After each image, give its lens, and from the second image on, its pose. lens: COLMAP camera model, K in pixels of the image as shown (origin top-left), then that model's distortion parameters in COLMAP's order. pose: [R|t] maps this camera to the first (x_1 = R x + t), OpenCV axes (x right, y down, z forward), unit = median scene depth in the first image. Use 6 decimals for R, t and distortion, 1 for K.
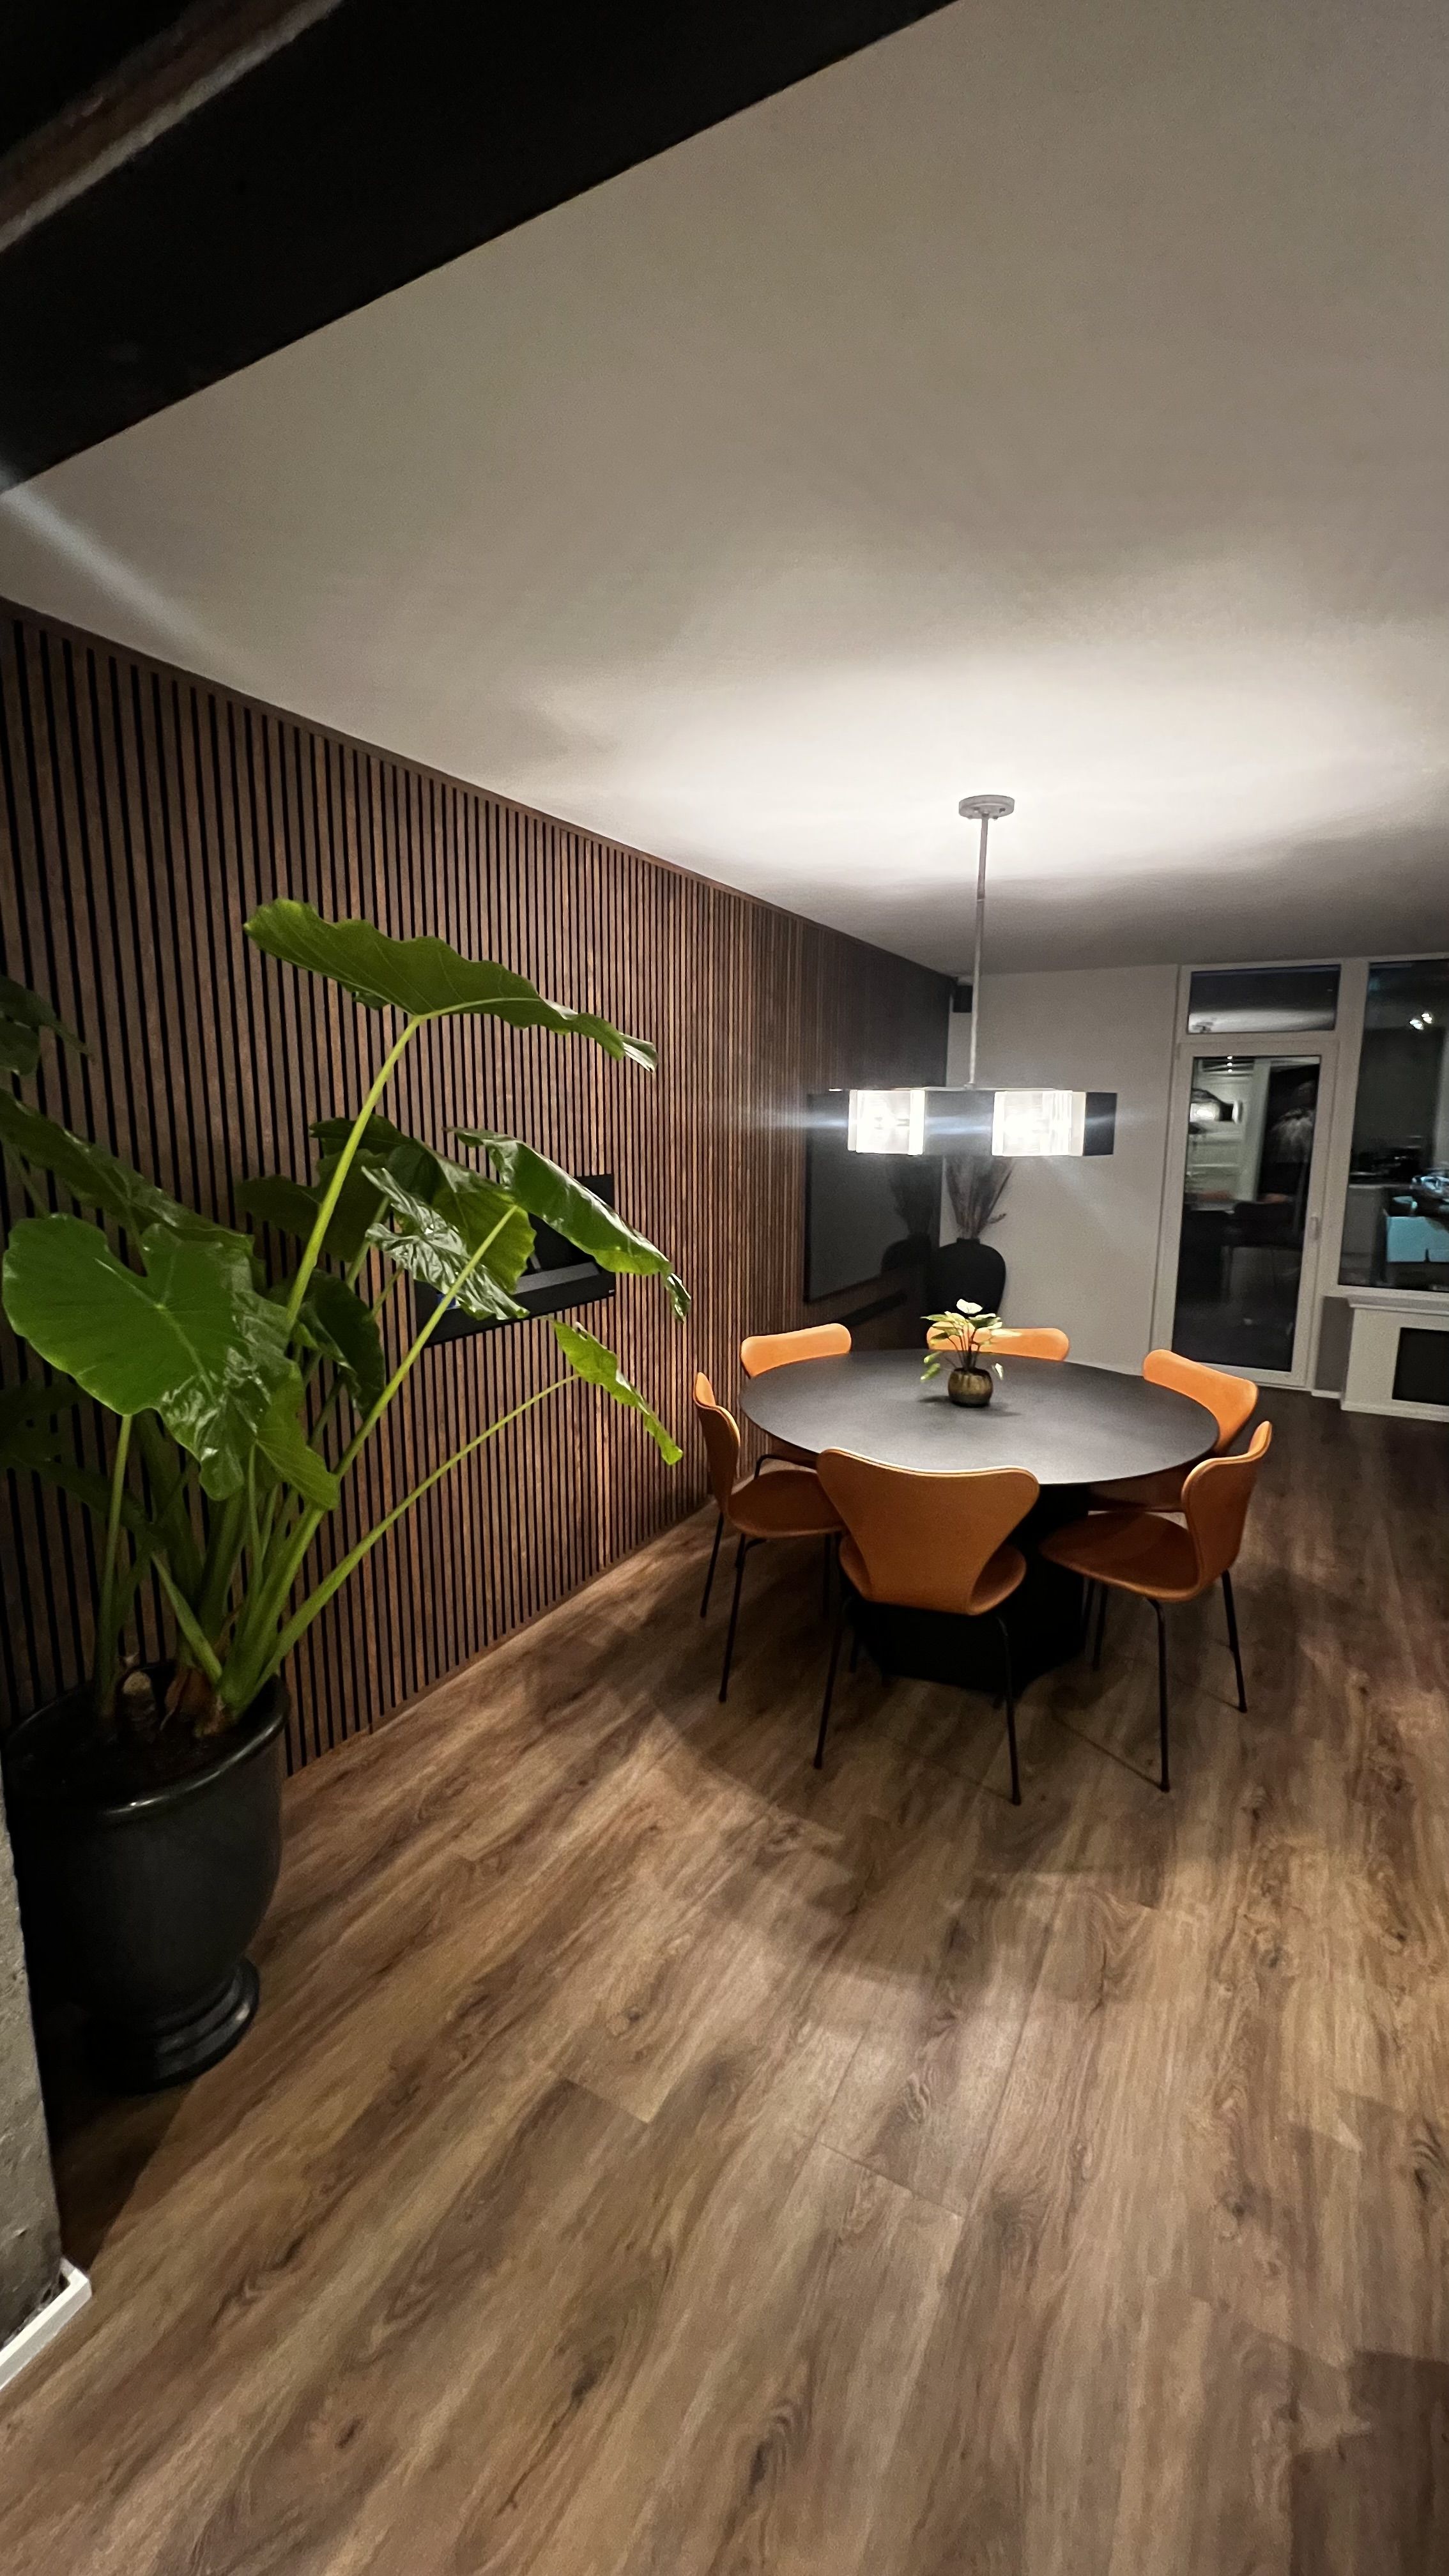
lens RADIAL K [[1032.2, 0, 727.2], [0, 1032.2, 1288.7], [0, 0, 1]] dist [-0.001562, -0.000159]
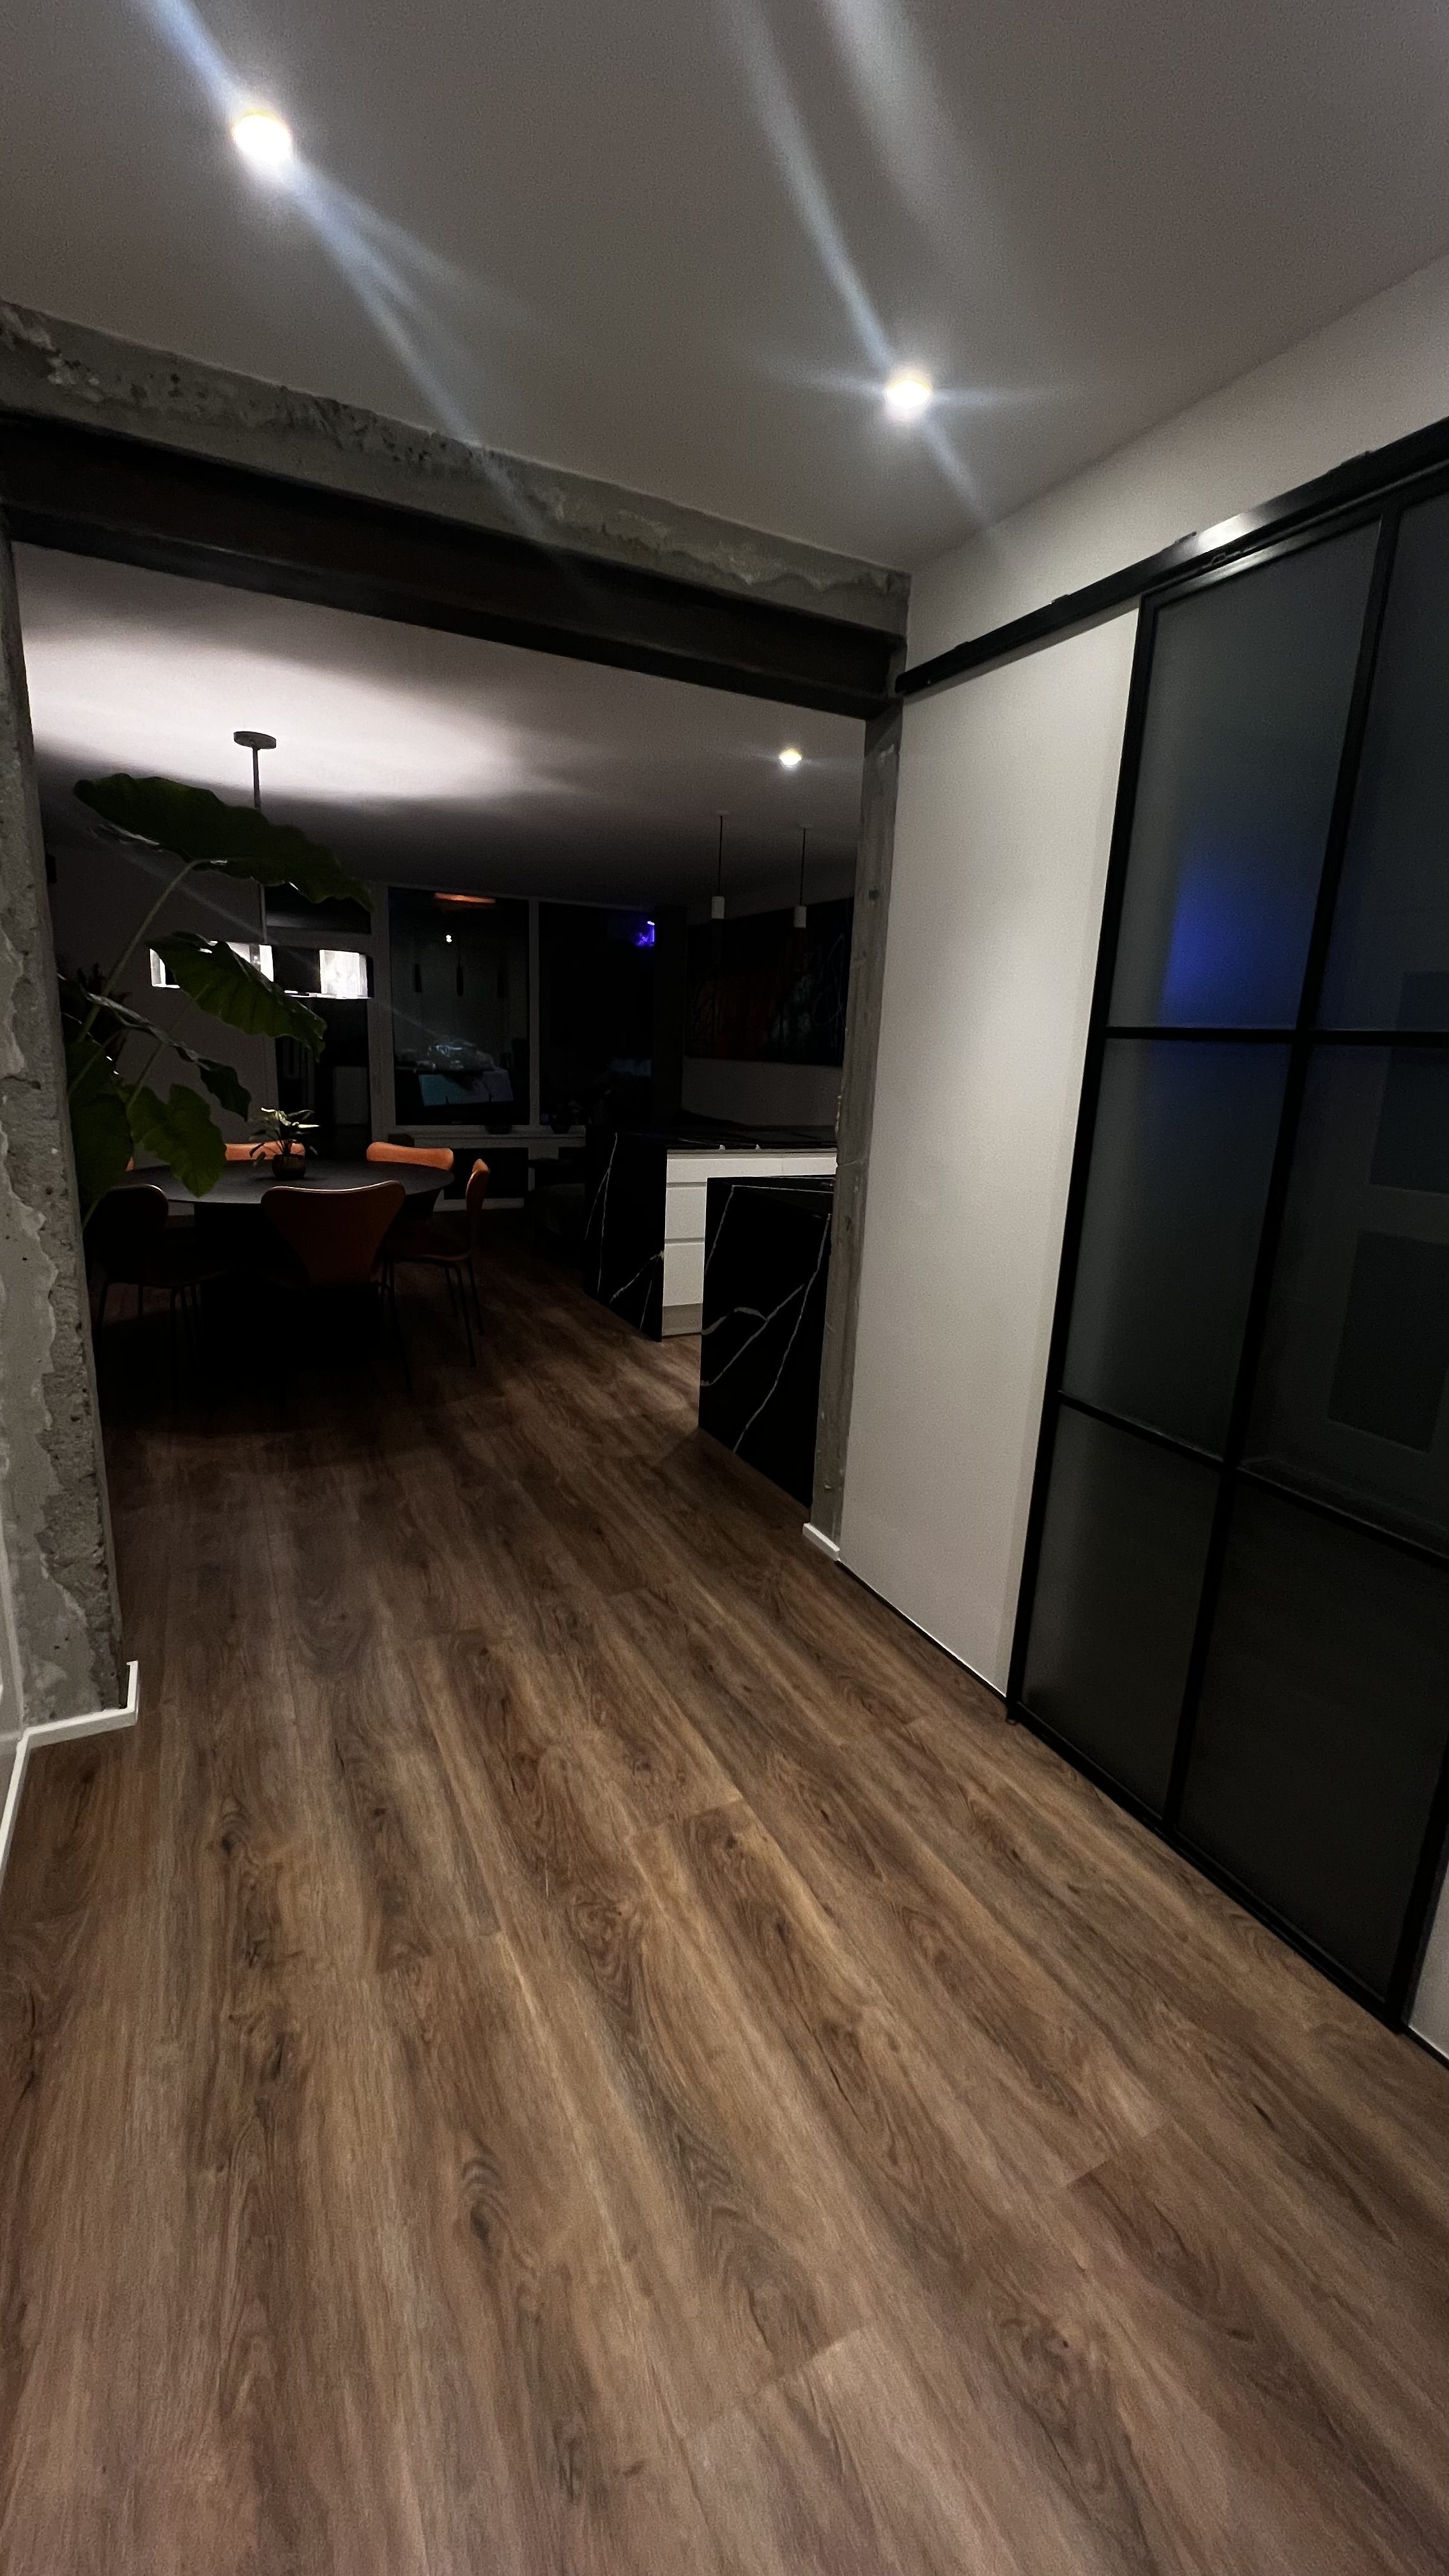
lens RADIAL K [[1032.2, 0, 722.8], [0, 1032.2, 1289.2], [0, 0, 1]] dist [-0.001562, -0.000159]
pose [[0.569804, -0.176588, 0.802584, -0.829166], [0.107589, 0.984264, 0.140178, 0.180040], [-0.814707, 0.006475, 0.579836, -0.420434]]
